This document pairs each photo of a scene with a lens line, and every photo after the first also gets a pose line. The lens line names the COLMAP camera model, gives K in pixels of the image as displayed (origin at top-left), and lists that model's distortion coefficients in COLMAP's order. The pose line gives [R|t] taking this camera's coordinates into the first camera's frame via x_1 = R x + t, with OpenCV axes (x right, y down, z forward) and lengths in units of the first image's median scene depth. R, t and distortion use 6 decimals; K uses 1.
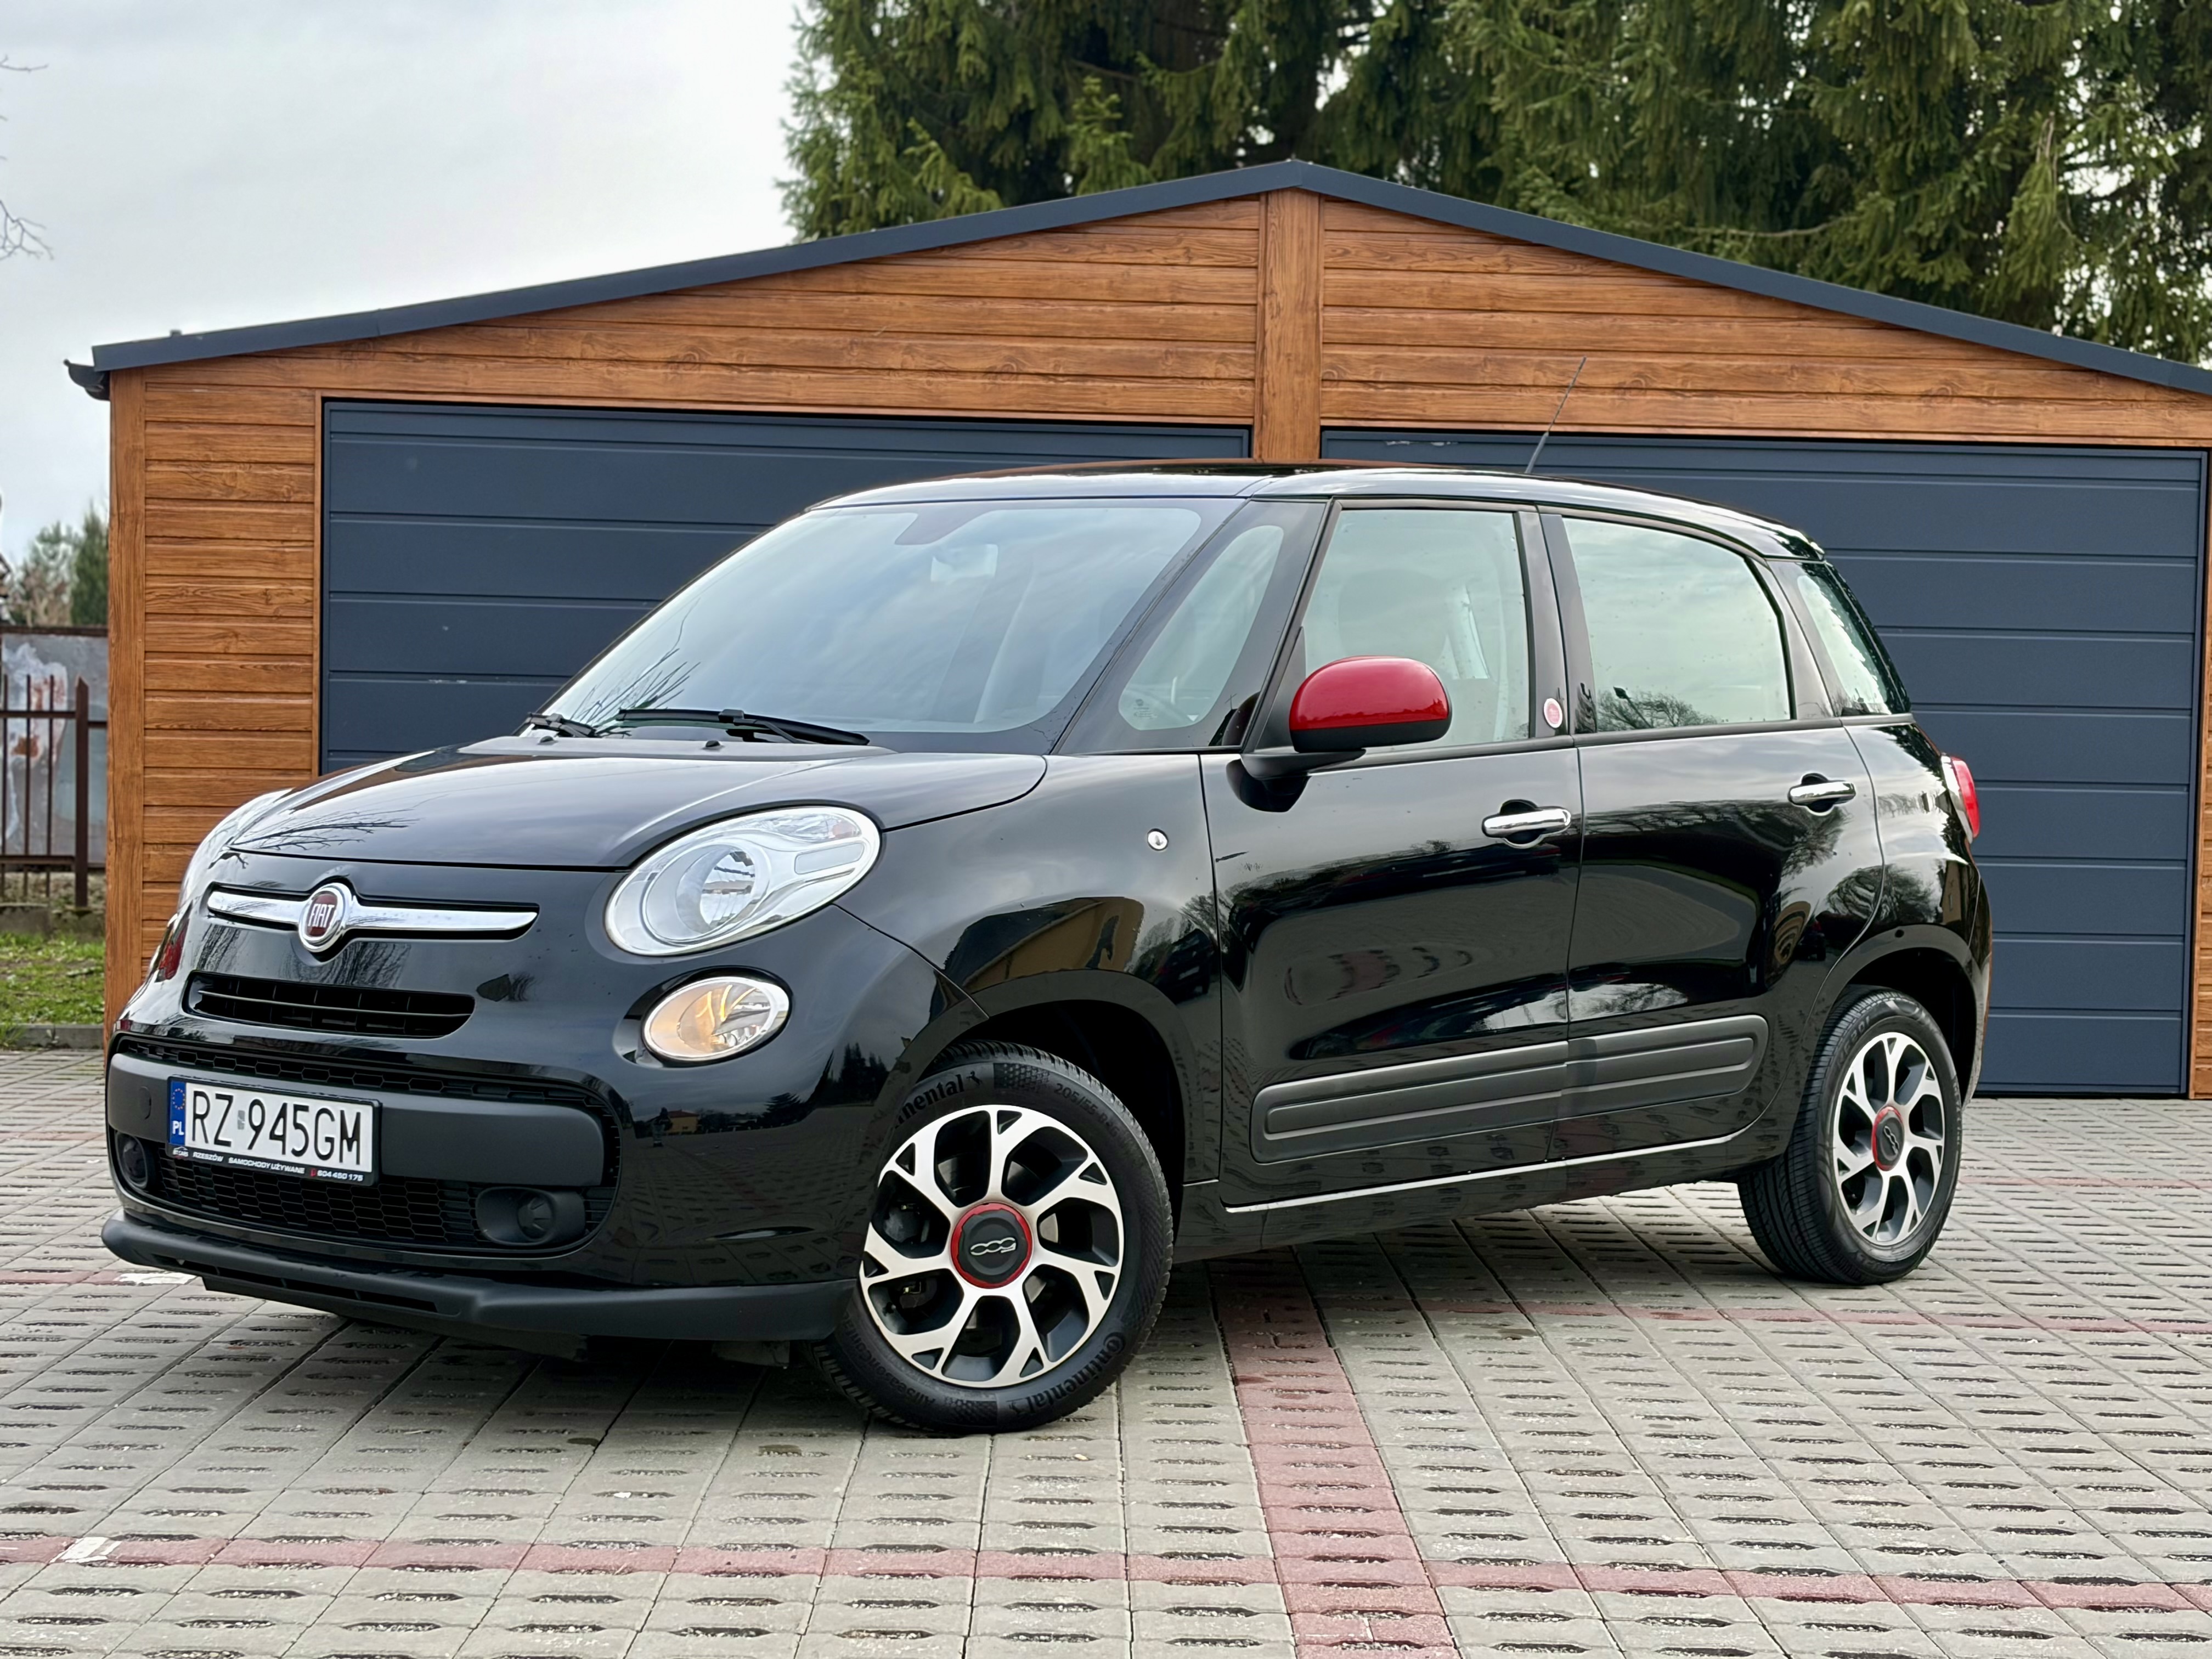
lens RADIAL K [[3876.7, 0, 1093.0], [0, 3876.7, 811.5], [0, 0, 1]] dist [0.083561, 0.000000]
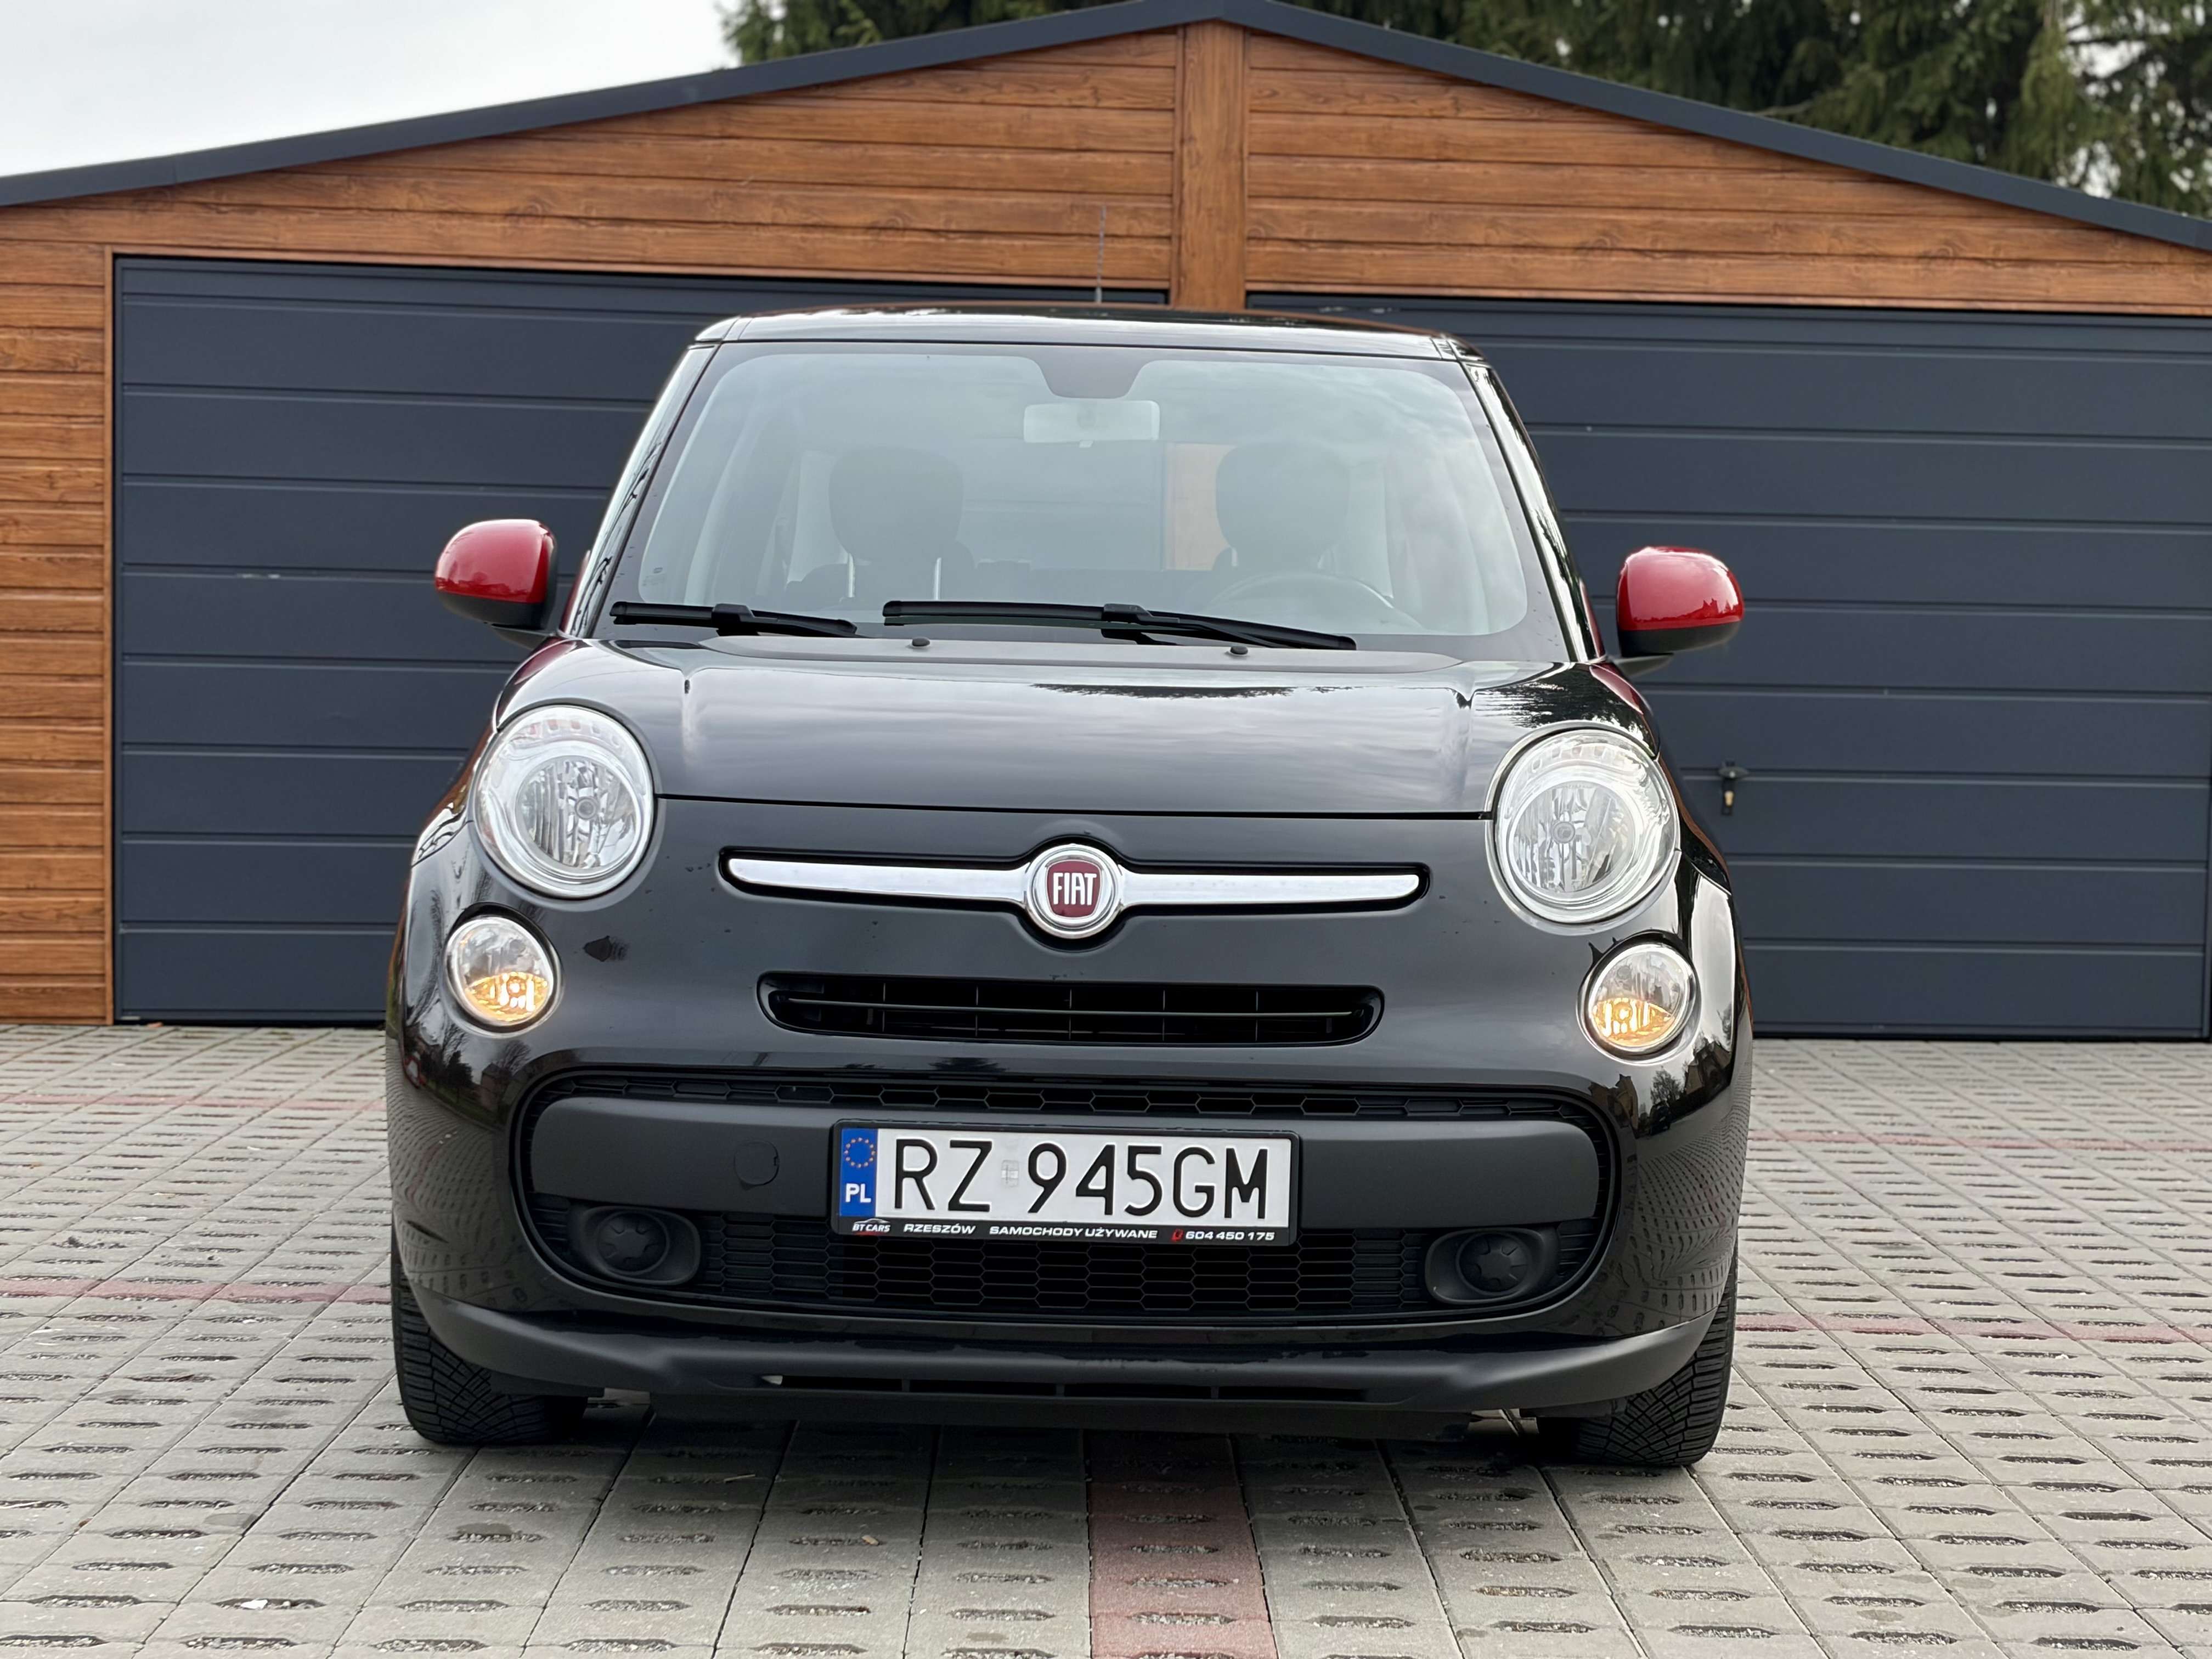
lens RADIAL K [[3876.7, 0, 1105.0], [0, 3876.7, 820.3], [0, 0, 1]] dist [0.083561, 0.000000]
pose [[0.999966, -0.000222, 0.008230, 0.019039], [0.000039, 0.999753, 0.022242, 0.002345], [-0.008232, -0.022241, 0.999719, 0.107611]]
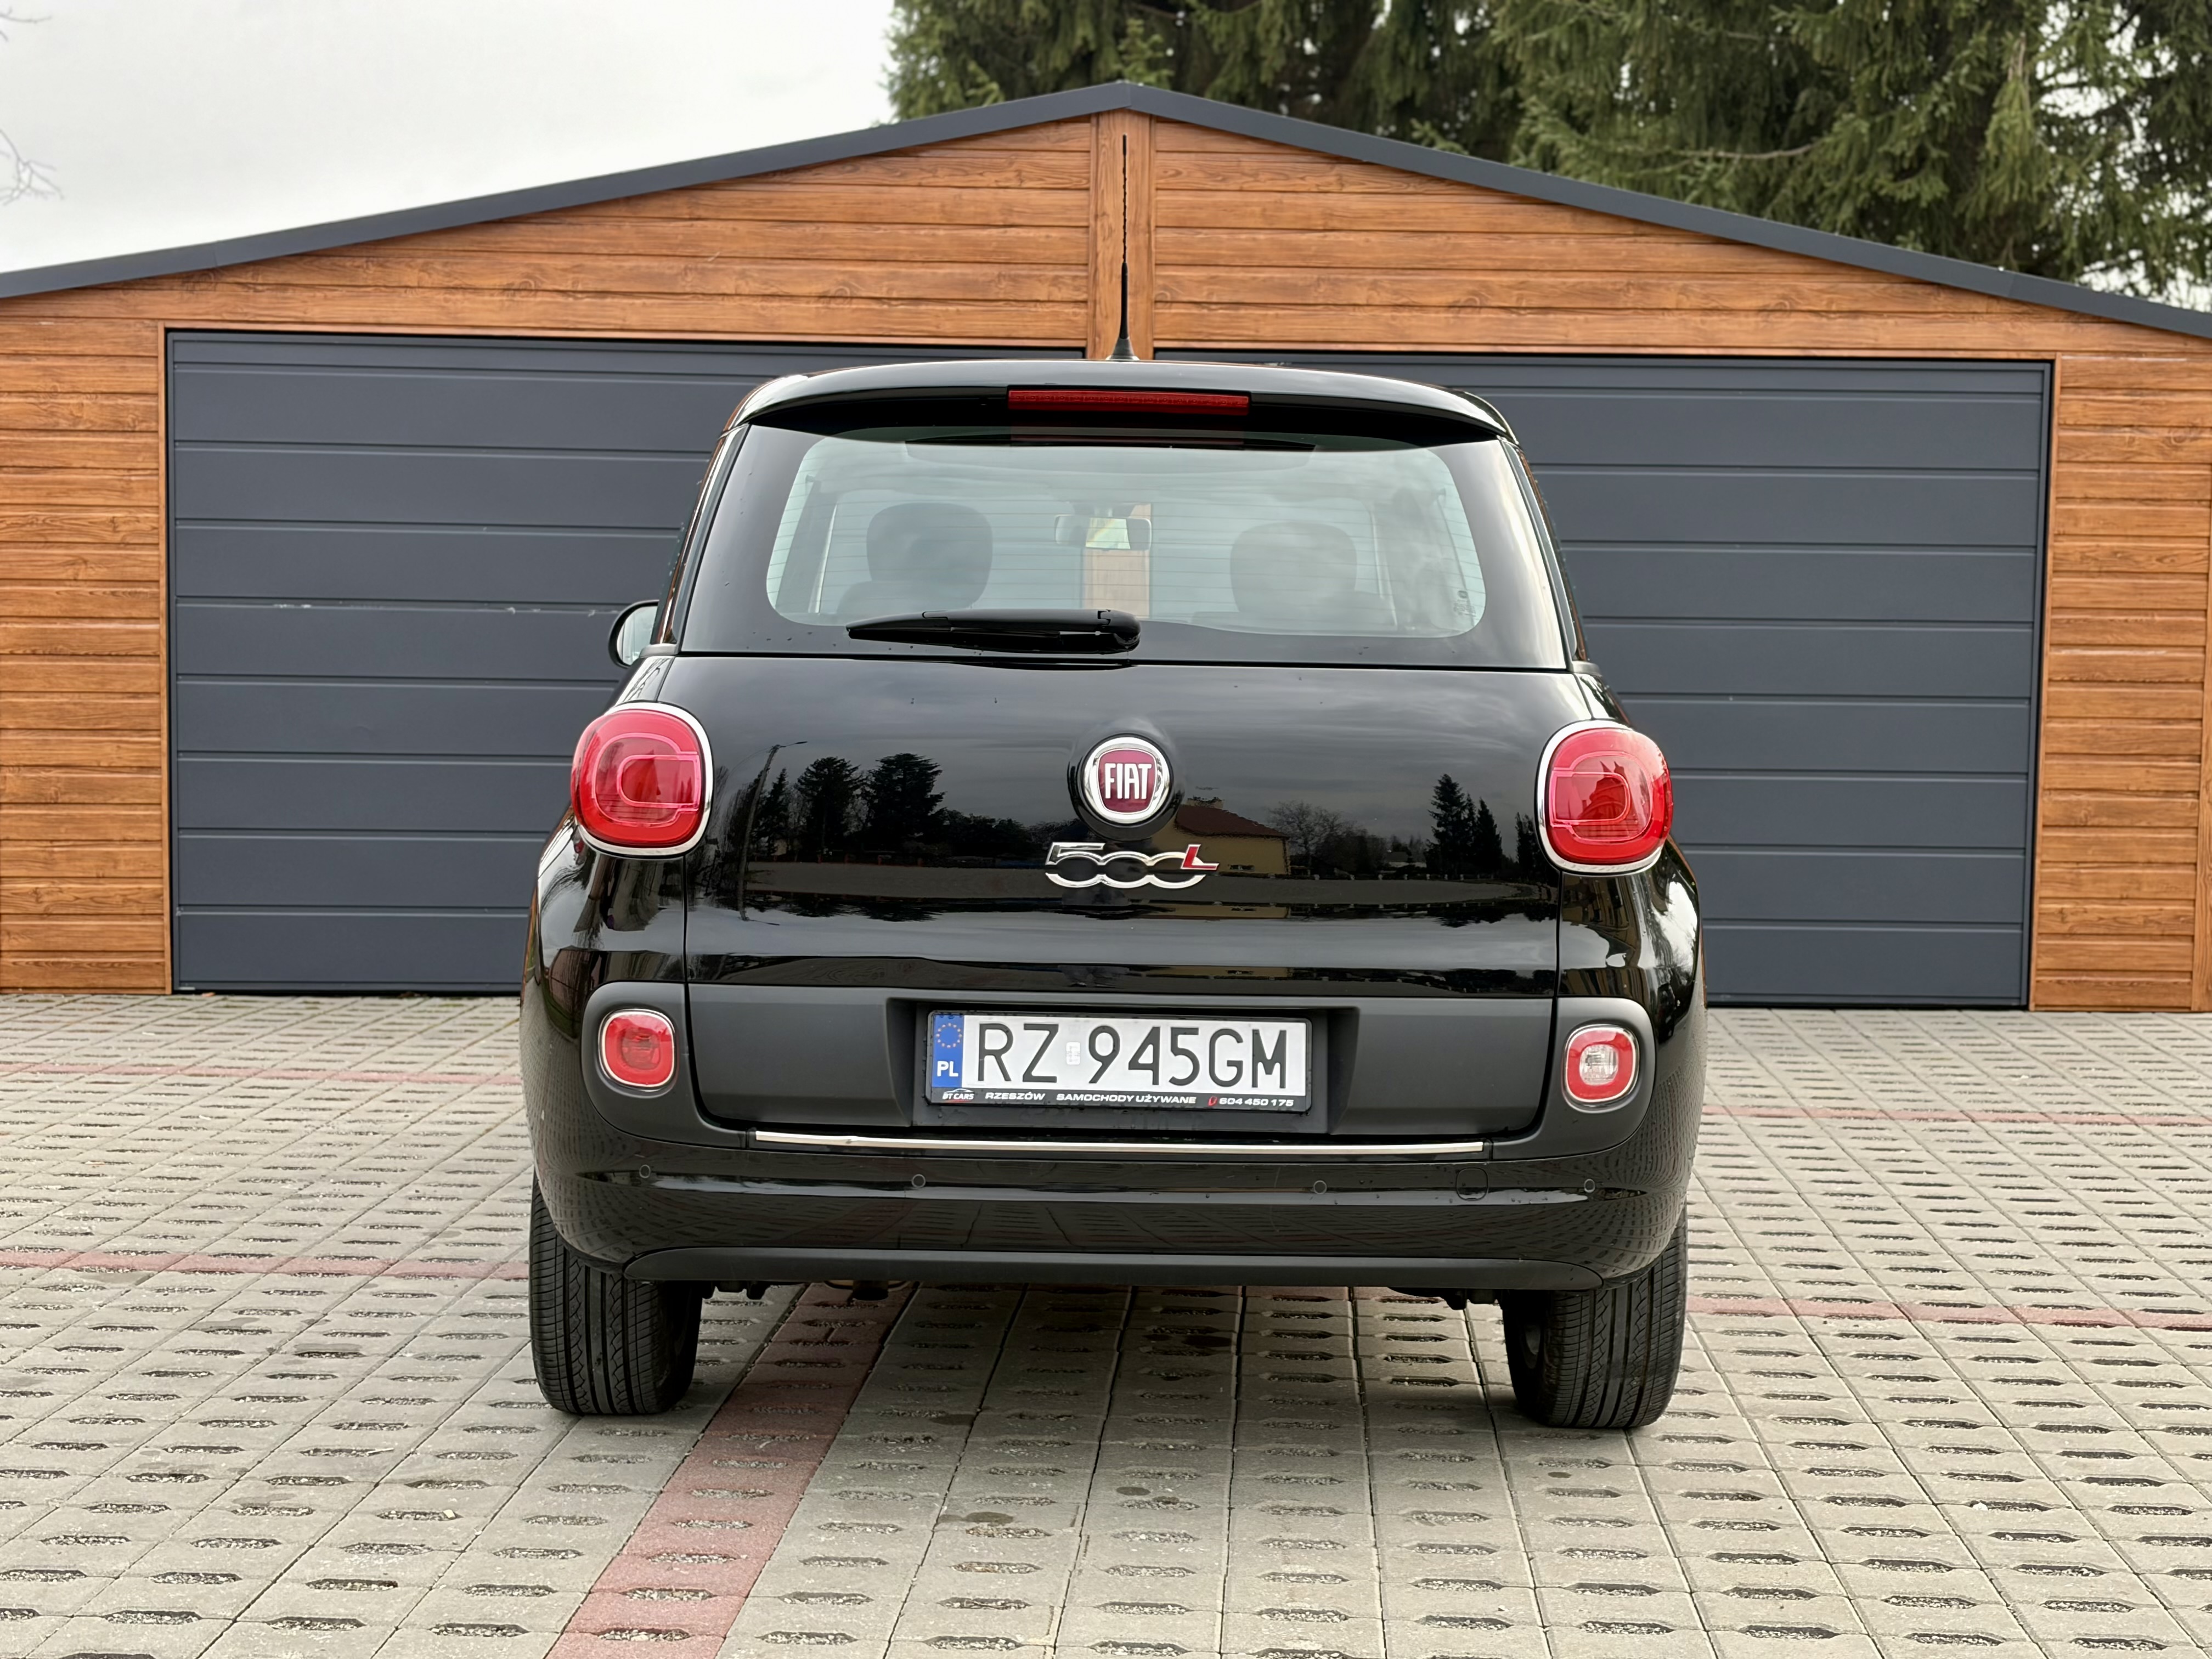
lens RADIAL K [[3410.9, 0, 1106.5], [0, 3410.9, 805.8], [0, 0, 1]] dist [0.066671, 0.000000]
pose [[0.998229, -0.002268, -0.059439, 0.098416], [0.004365, 0.999372, 0.035167, -0.011492], [0.059322, -0.035364, 0.997612, 0.110168]]
